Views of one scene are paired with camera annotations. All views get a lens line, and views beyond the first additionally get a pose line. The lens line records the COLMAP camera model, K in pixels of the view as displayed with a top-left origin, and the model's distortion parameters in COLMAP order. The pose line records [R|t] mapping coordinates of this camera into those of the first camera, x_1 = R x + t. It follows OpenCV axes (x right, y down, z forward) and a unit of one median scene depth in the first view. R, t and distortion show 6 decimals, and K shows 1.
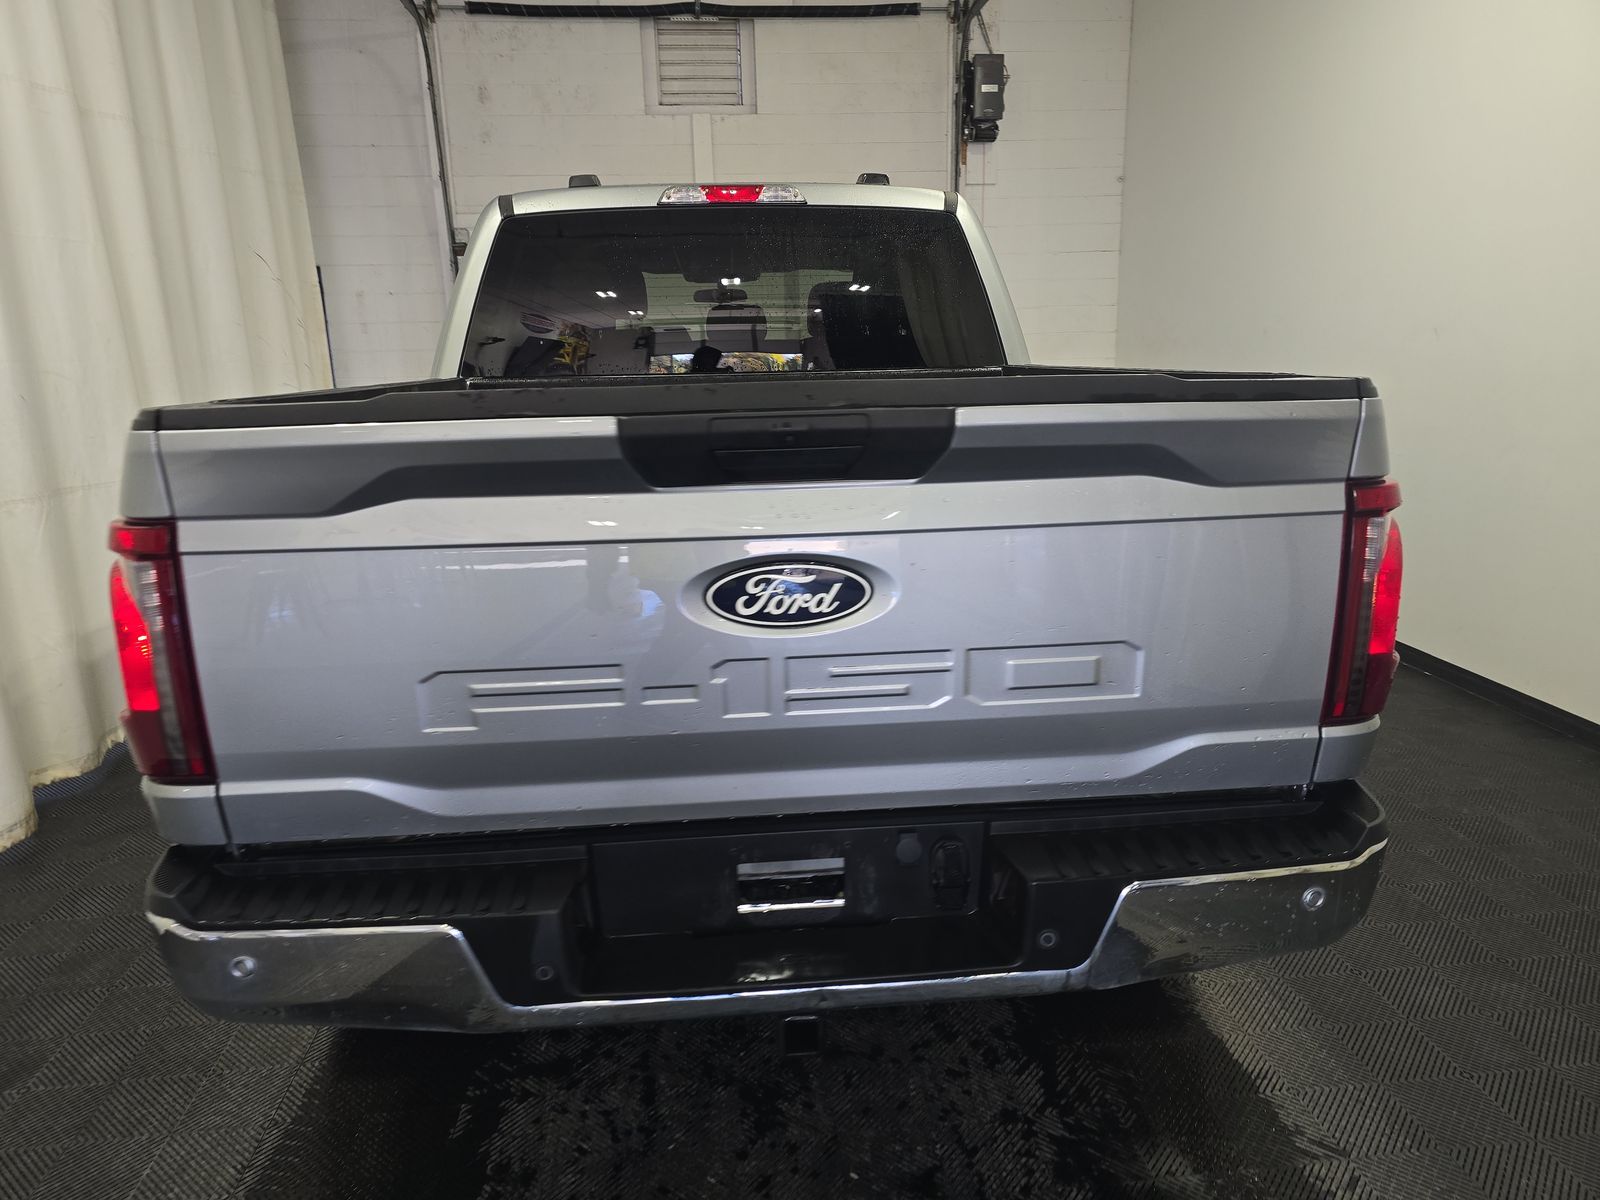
lens RADIAL K [[1075.0, 0, 806.8], [0, 1075.0, 604.9], [0, 0, 1]] dist [0.067691, -0.059721]
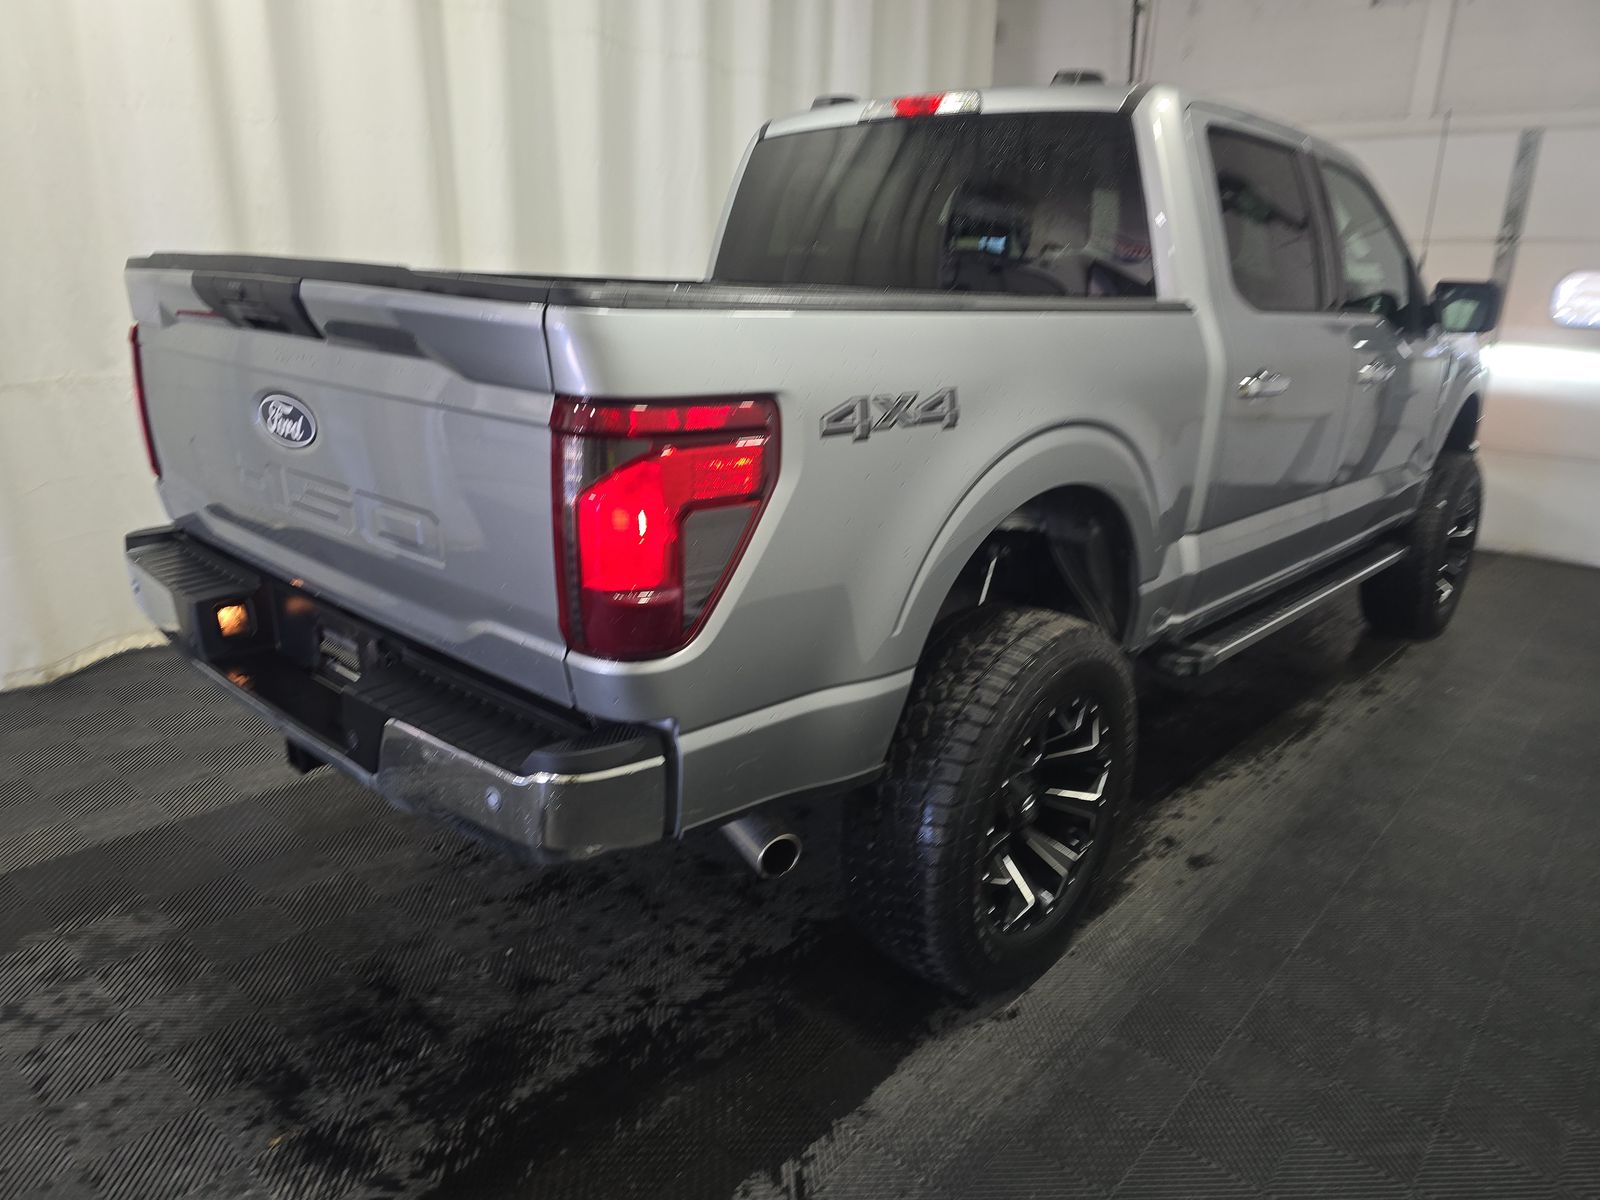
lens RADIAL K [[1075.0, 0, 806.8], [0, 1075.0, 604.9], [0, 0, 1]] dist [0.067691, -0.059721]
pose [[0.679256, 0.261253, -0.685827, 0.888094], [-0.223902, 0.963712, 0.145352, -0.080640], [0.698913, 0.054827, 0.713102, 0.323707]]
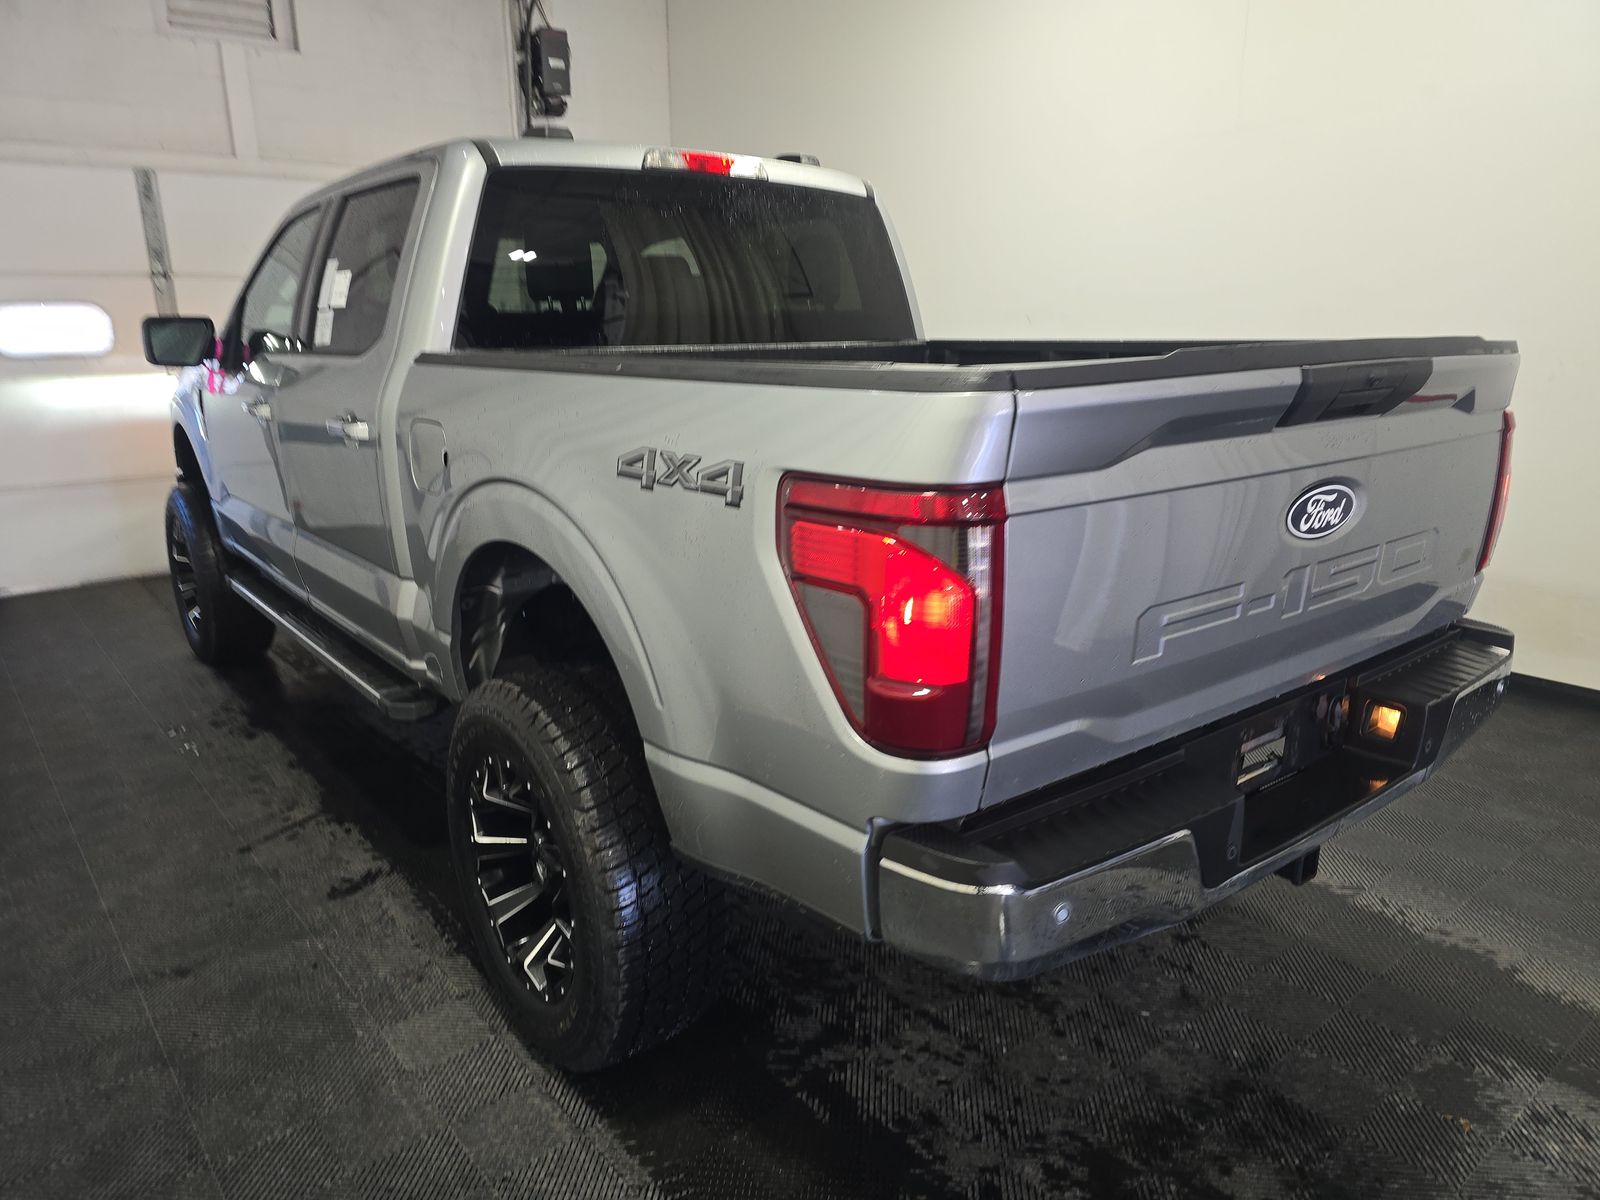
lens RADIAL K [[1075.0, 0, 806.8], [0, 1075.0, 604.9], [0, 0, 1]] dist [0.067691, -0.059721]
pose [[0.832203, -0.126060, 0.539951, -0.774265], [0.118396, 0.991754, 0.049063, -0.022119], [-0.541683, 0.023097, 0.840266, 0.168543]]
